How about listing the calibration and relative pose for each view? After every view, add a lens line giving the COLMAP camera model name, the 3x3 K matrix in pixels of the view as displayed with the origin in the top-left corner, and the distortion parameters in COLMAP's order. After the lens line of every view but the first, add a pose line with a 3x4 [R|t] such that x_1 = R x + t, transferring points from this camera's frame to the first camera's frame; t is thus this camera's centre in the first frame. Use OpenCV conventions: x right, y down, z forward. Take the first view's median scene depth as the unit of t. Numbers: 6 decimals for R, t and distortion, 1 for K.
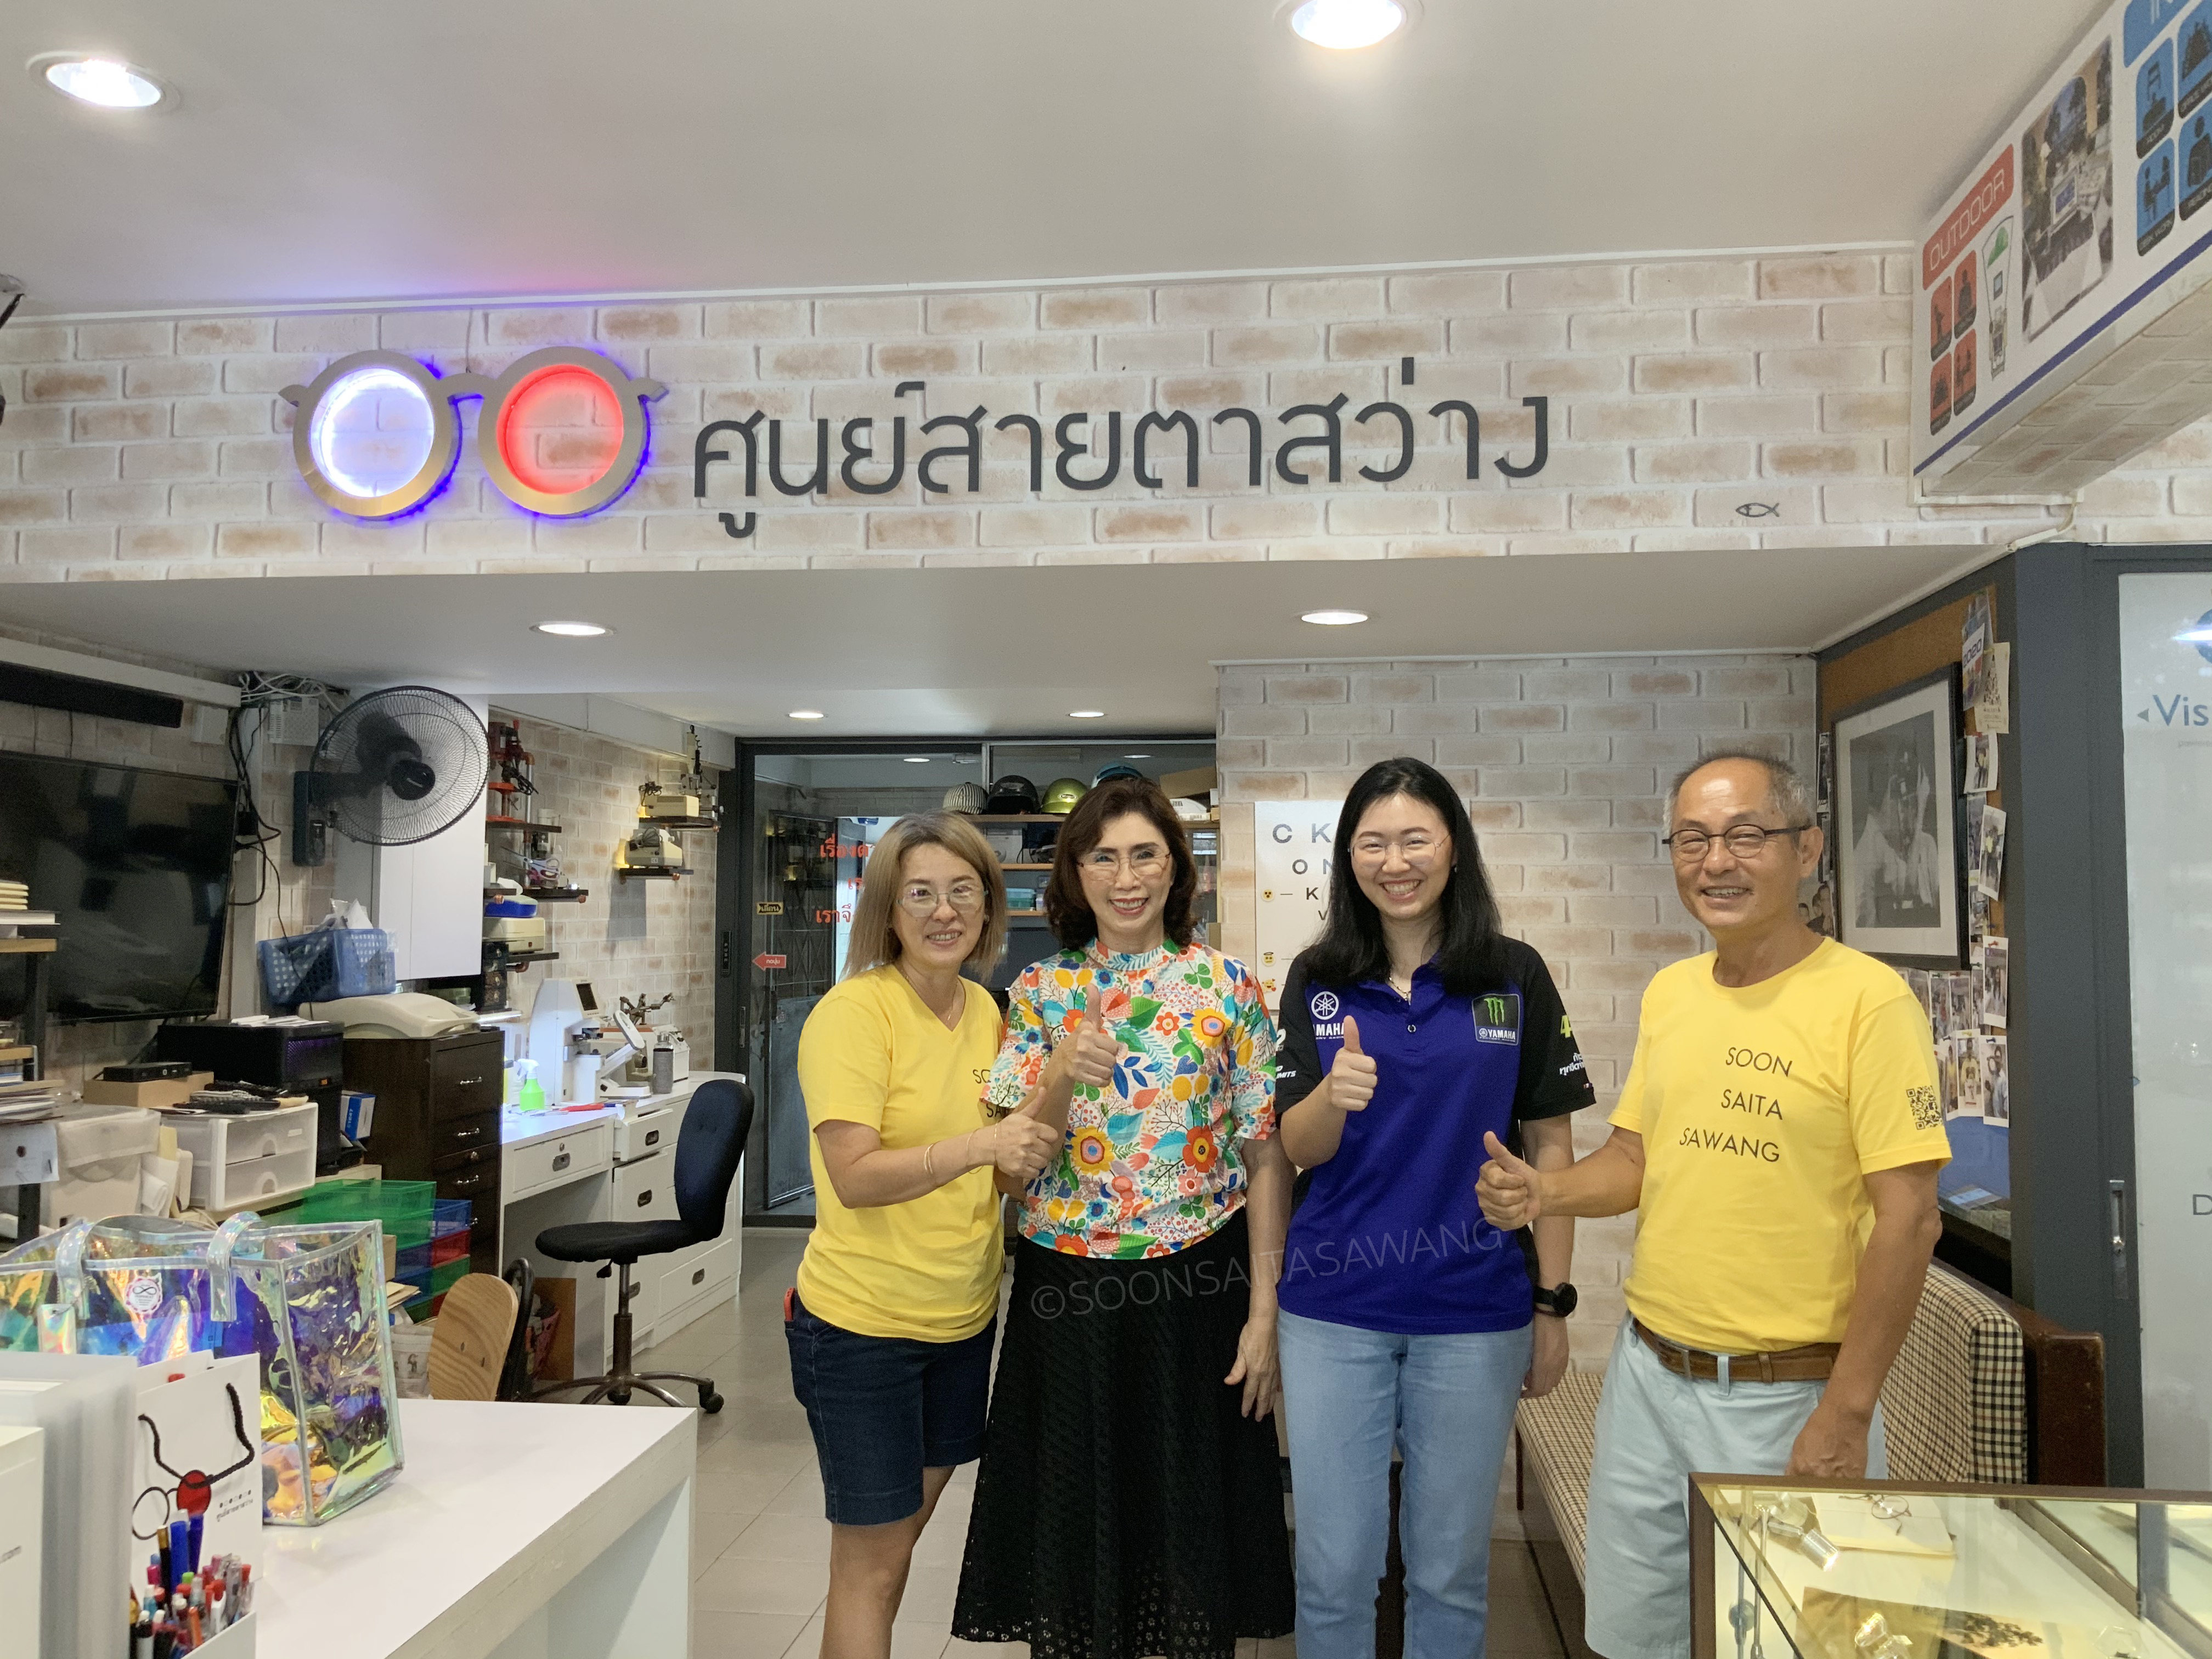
lens RADIAL K [[1830.1, 0, 1099.2], [0, 1830.1, 821.1], [0, 0, 1]] dist [0.139263, -0.311364]
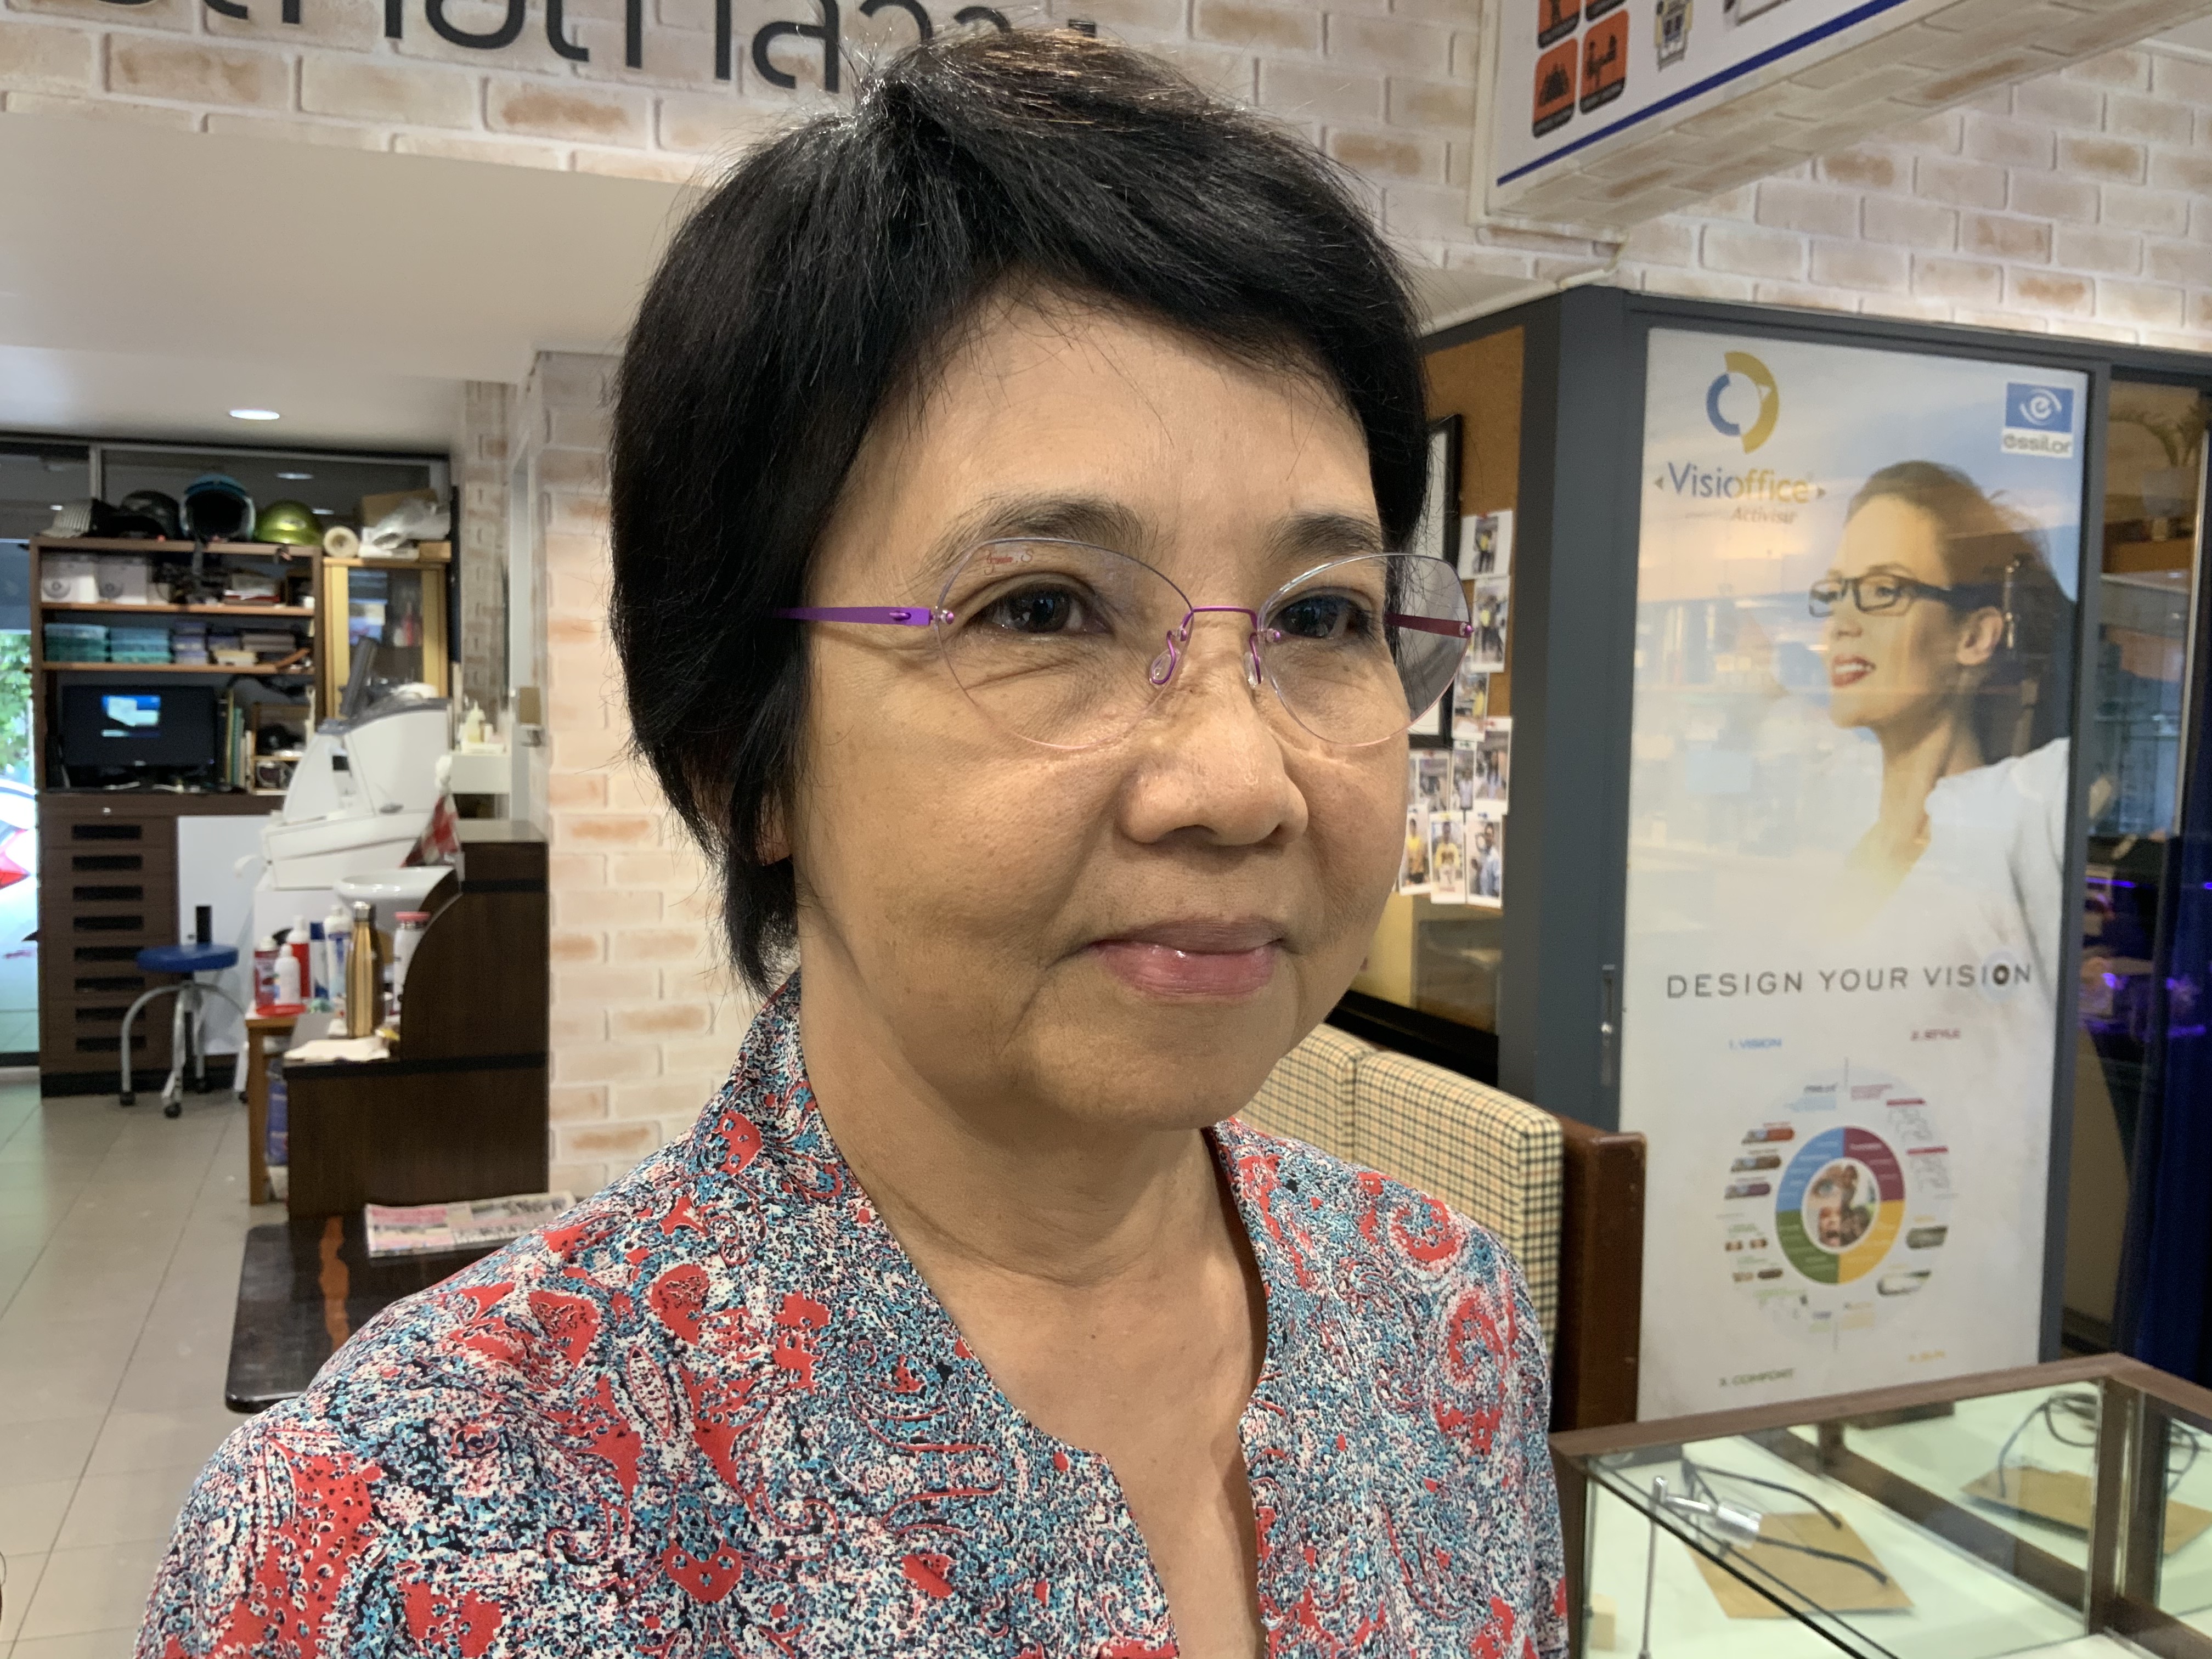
lens RADIAL K [[1839.6, 0, 1105.7], [0, 1839.6, 824.3], [0, 0, 1]] dist [0.116238, -0.249604]
pose [[0.888131, -0.020811, 0.459120, -0.118314], [-0.039295, 0.991878, 0.120973, 0.011268], [-0.457908, -0.125481, 0.880099, 0.247943]]
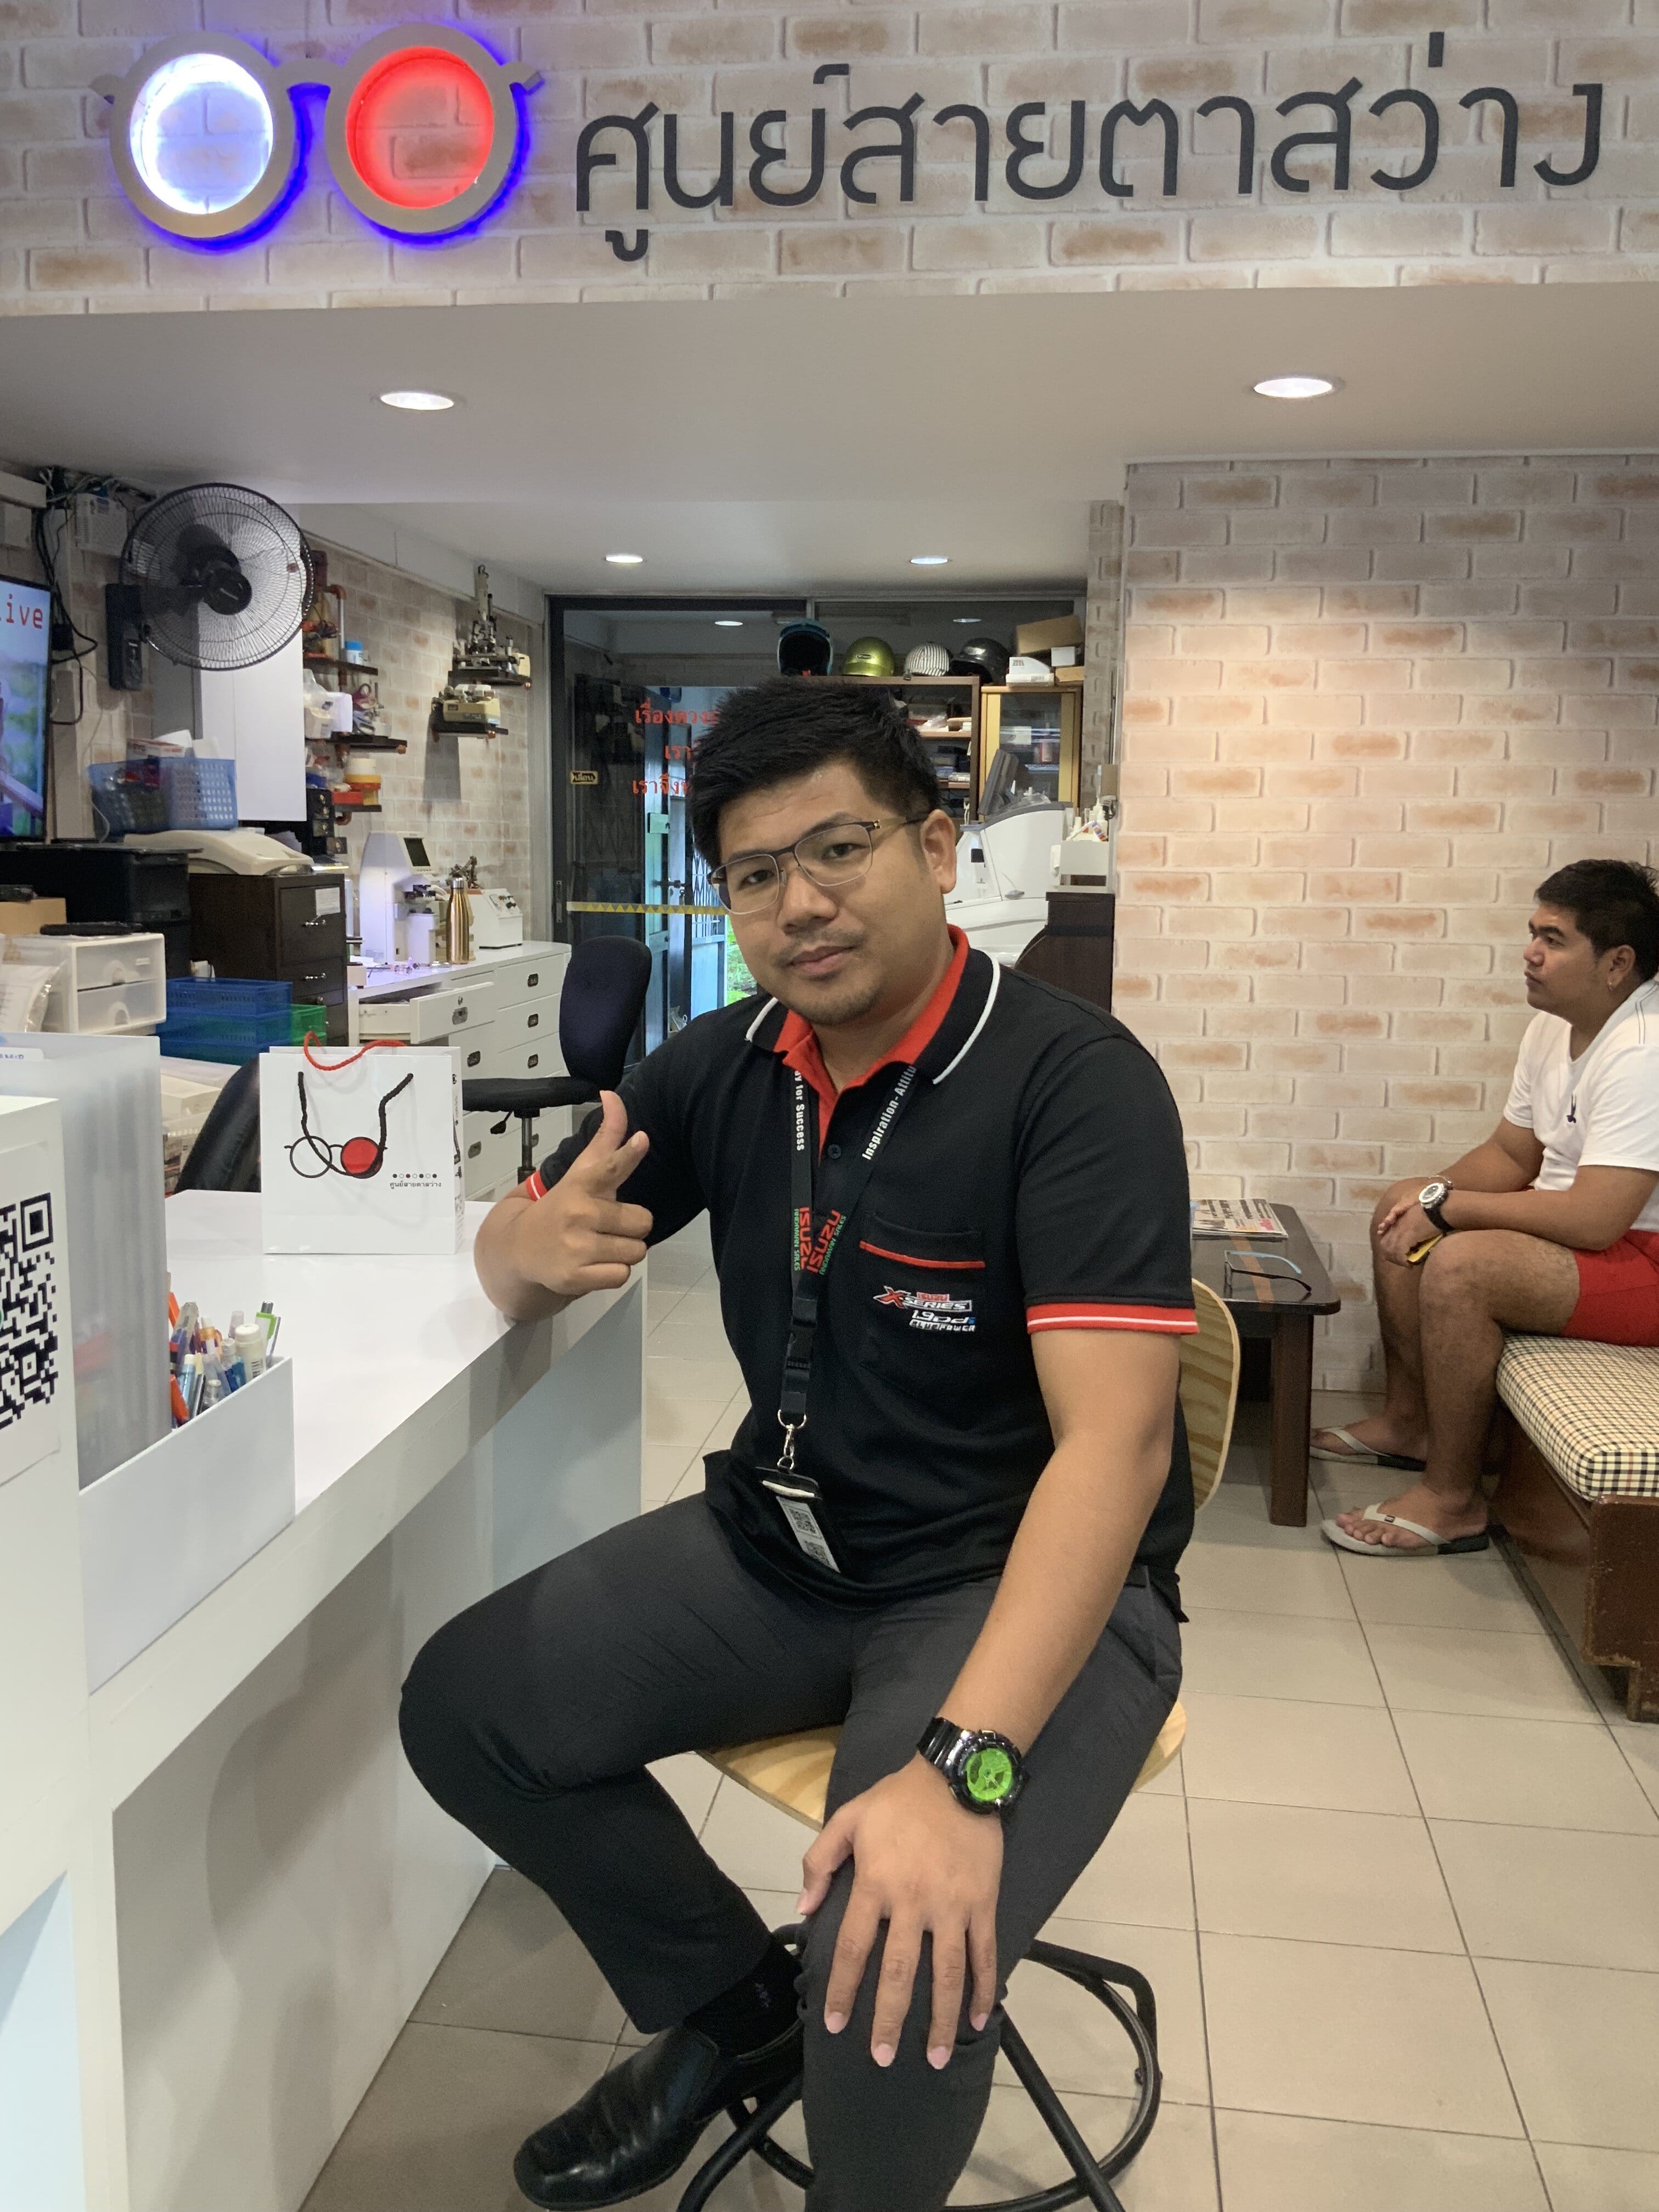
lens RADIAL K [[1839.6, 0, 835.3], [0, 1839.6, 1094.9], [0, 0, 1]] dist [0.116238, -0.249604]
pose [[0.999776, 0.014947, -0.015002, -0.080976], [-0.011767, 0.981077, 0.193261, 0.057634], [0.017607, -0.193041, 0.981033, 0.078162]]
